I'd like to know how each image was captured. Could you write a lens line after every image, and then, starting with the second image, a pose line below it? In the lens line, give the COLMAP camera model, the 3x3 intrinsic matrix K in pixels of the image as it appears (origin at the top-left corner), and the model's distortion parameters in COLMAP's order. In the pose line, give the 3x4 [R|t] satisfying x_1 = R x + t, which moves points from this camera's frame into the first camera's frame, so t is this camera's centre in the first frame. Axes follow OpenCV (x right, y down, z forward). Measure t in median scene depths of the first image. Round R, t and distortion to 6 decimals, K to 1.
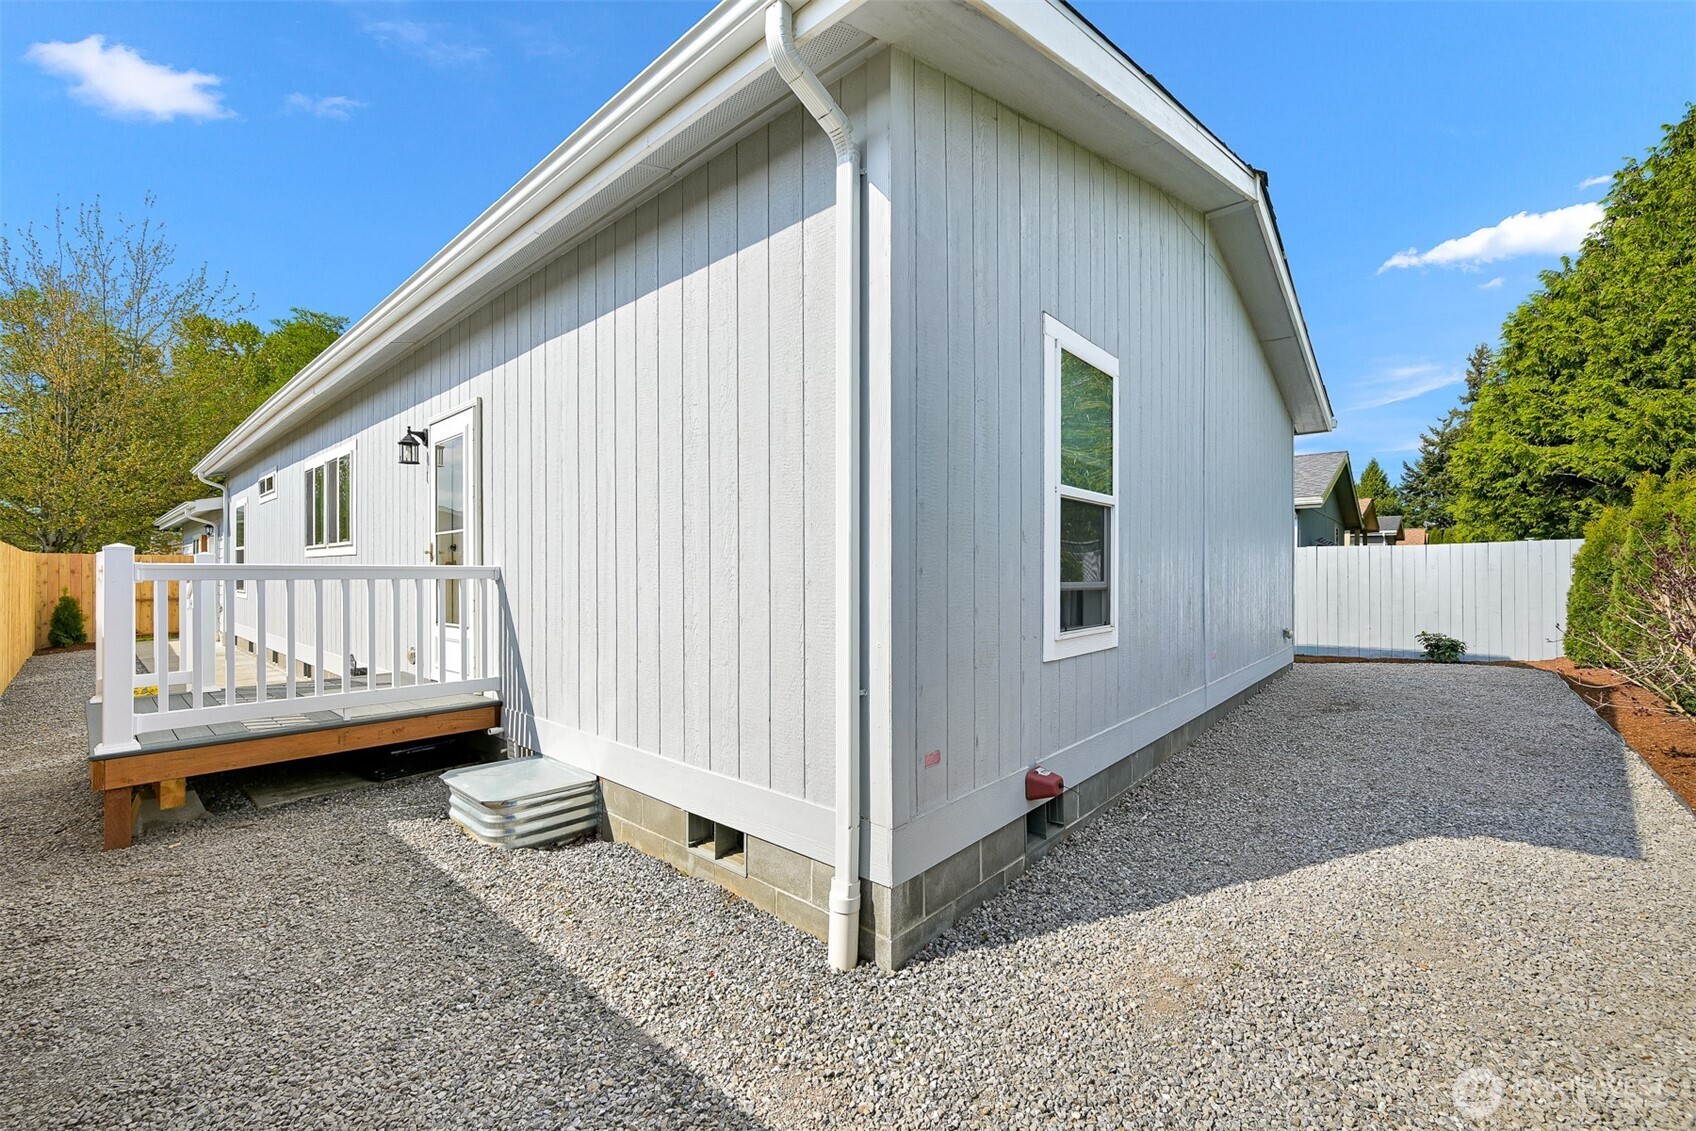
lens RADIAL K [[686.7, 0, 848.0], [0, 686.7, 565.5], [0, 0, 1]] dist [-0.000587, -0.000152]
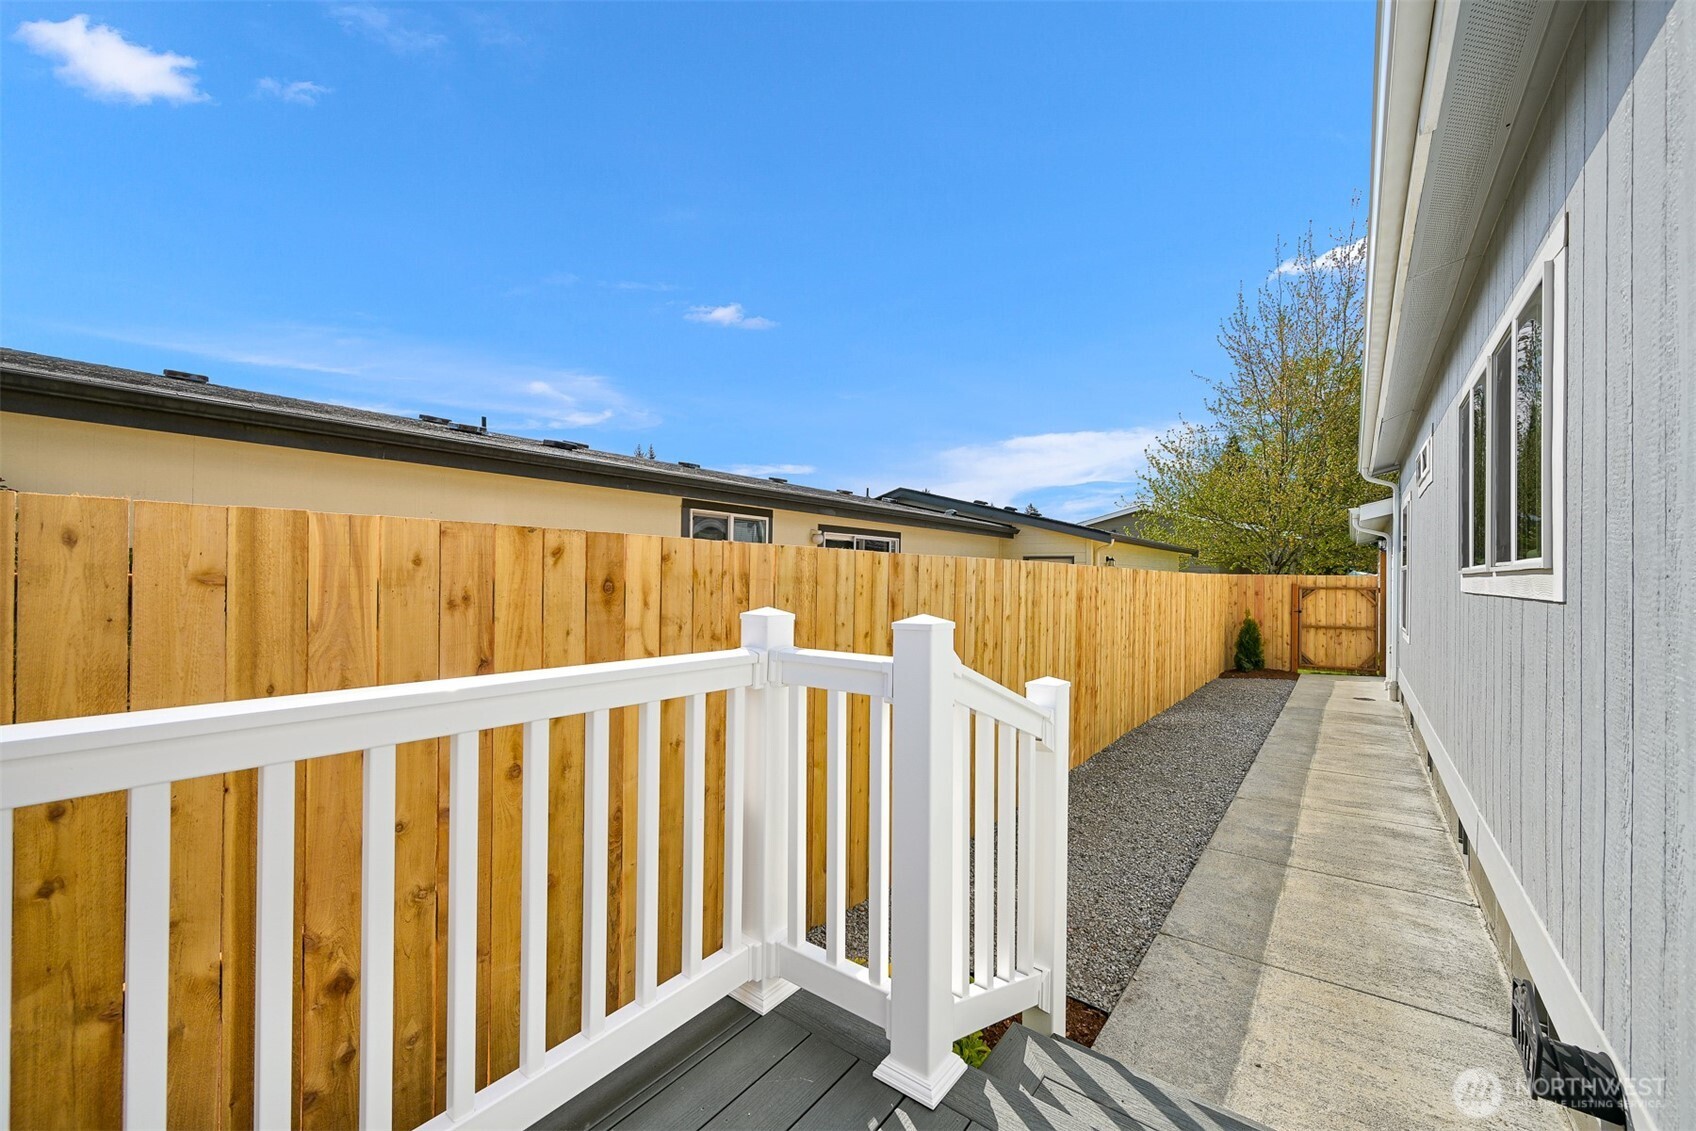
lens RADIAL K [[671.2, 0, 863.9], [0, 671.2, 571.8], [0, 0, 1]] dist [-0.000089, -0.000107]
pose [[0.097643, -0.002128, -0.995219, -0.248062], [-0.008860, 0.999956, -0.003007, -0.014127], [0.995182, 0.009111, 0.097620, 0.366421]]
